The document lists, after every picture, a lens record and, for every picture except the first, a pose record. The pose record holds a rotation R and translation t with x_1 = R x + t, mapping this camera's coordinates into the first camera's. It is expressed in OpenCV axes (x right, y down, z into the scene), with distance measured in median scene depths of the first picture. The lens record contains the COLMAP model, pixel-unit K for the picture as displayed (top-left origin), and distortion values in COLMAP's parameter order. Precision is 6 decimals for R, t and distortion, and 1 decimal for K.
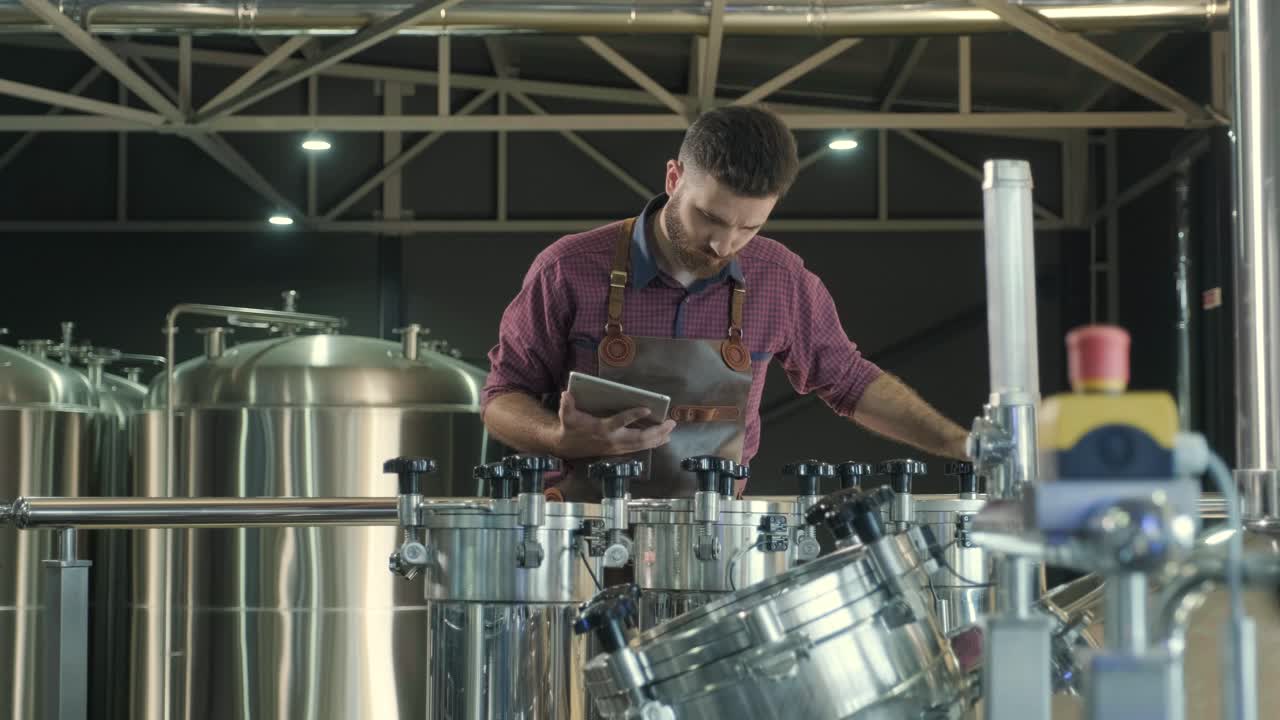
lens RADIAL K [[2463.1, 0, 640.0], [0, 2463.1, 360.0], [0, 0, 1]] dist [0.239577, -1.976269]
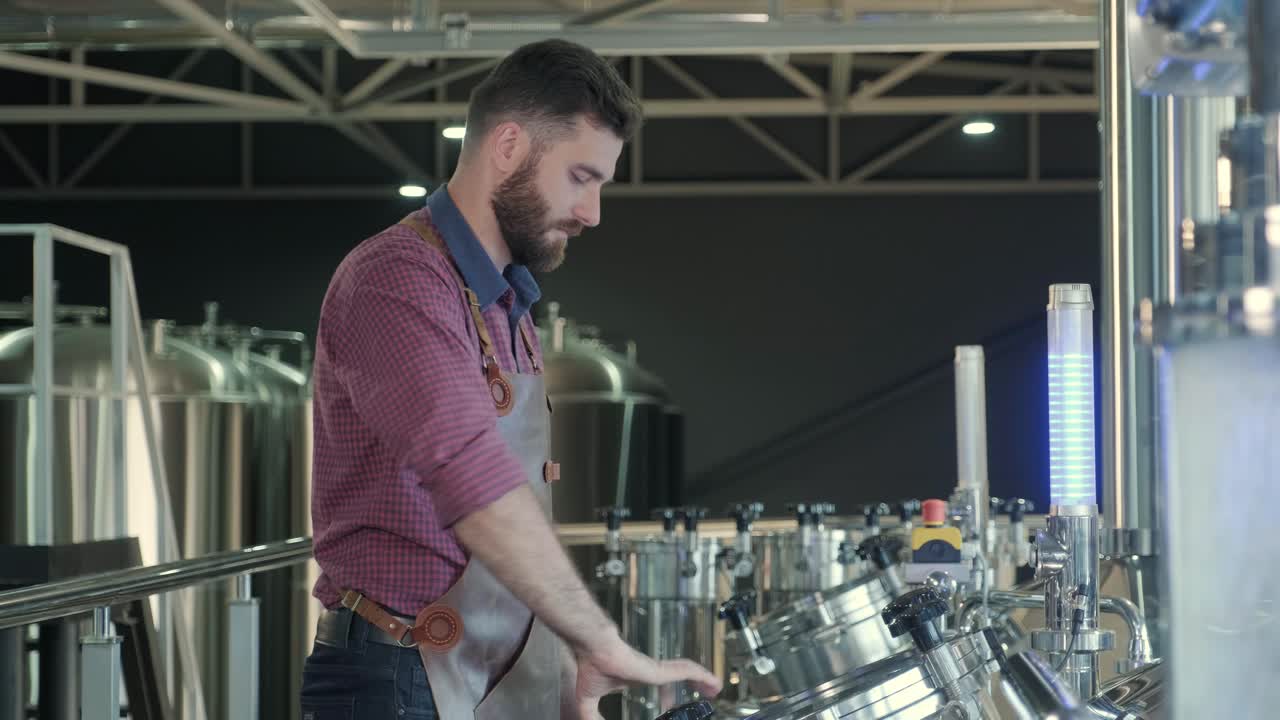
lens RADIAL K [[3014.9, 0, 640.0], [0, 3014.9, 360.0], [0, 0, 1]] dist [0.057762, 0.436271]
pose [[0.998754, -0.001880, -0.049871, 0.006110], [0.003256, 0.999615, 0.027542, -0.031830], [0.049800, -0.027670, 0.998376, -0.273198]]
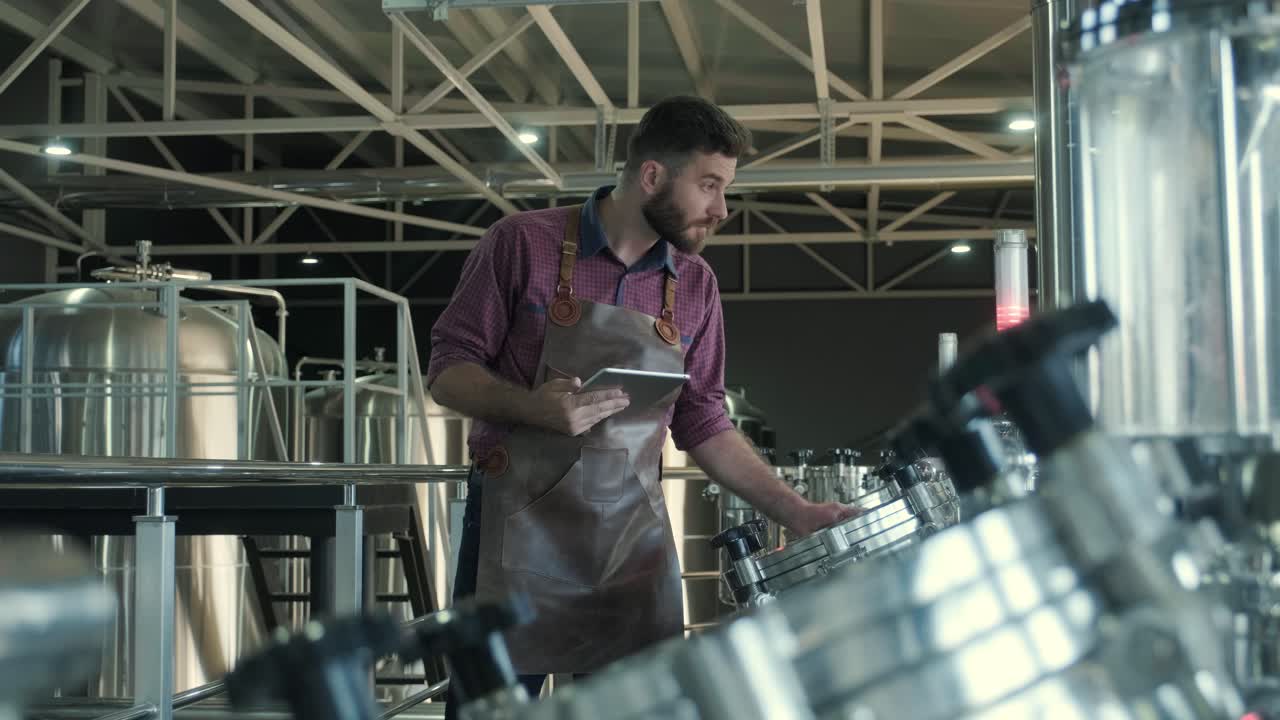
lens RADIAL K [[1832.8, 0, 640.0], [0, 1832.8, 360.0], [0, 0, 1]] dist [0.009787, 0.032939]
pose [[0.993475, -0.009037, -0.113689, 0.011840], [0.008186, 0.999935, -0.007950, -0.009737], [0.113753, 0.006967, 0.993485, -0.227072]]
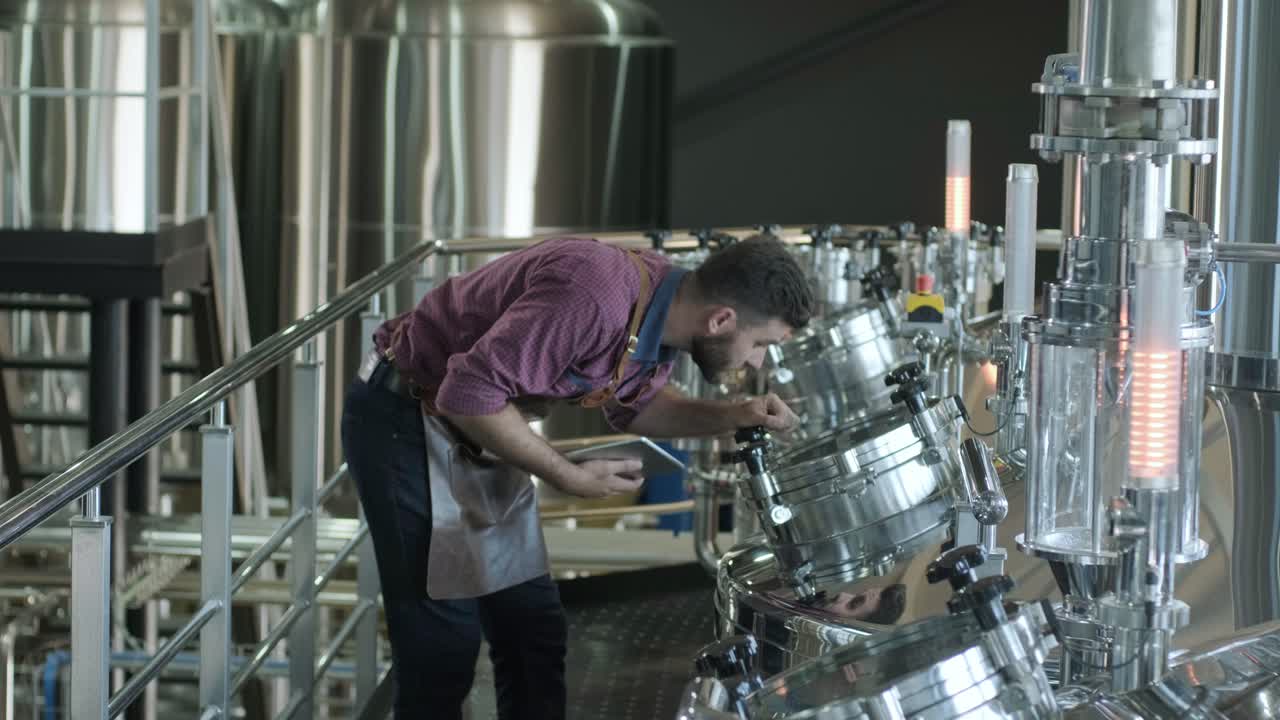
lens RADIAL K [[3577.8, 0, 640.0], [0, 3577.8, 360.0], [0, 0, 1]] dist [-0.230210, -0.606439]
pose [[0.999029, 0.031401, -0.030906, -0.005593], [-0.026121, 0.987020, 0.158460, -0.087453], [0.035481, -0.157499, 0.986882, -0.506039]]
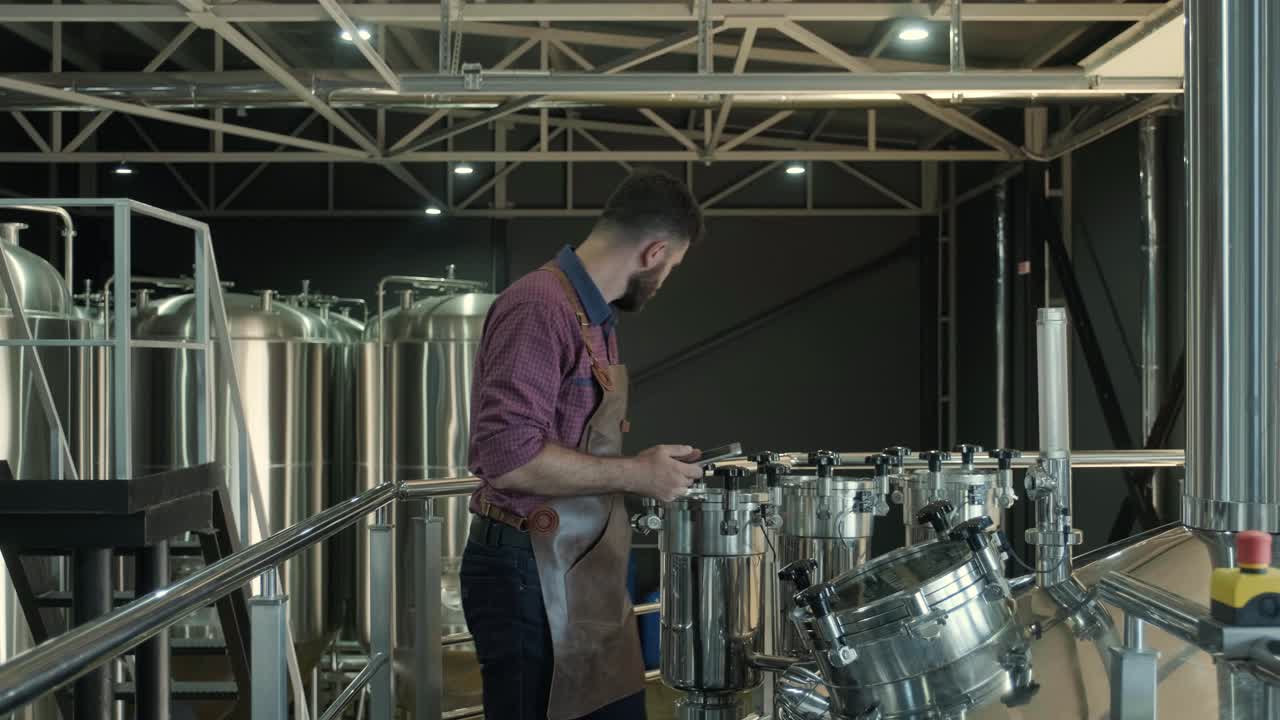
lens RADIAL K [[1561.5, 0, 640.0], [0, 1561.5, 360.0], [0, 0, 1]] dist [-0.051118, 0.022591]
pose [[0.999947, 0.001791, 0.010127, -0.032706], [-0.002353, 0.998437, 0.055840, -0.025248], [-0.010012, -0.055861, 0.998388, -0.004876]]
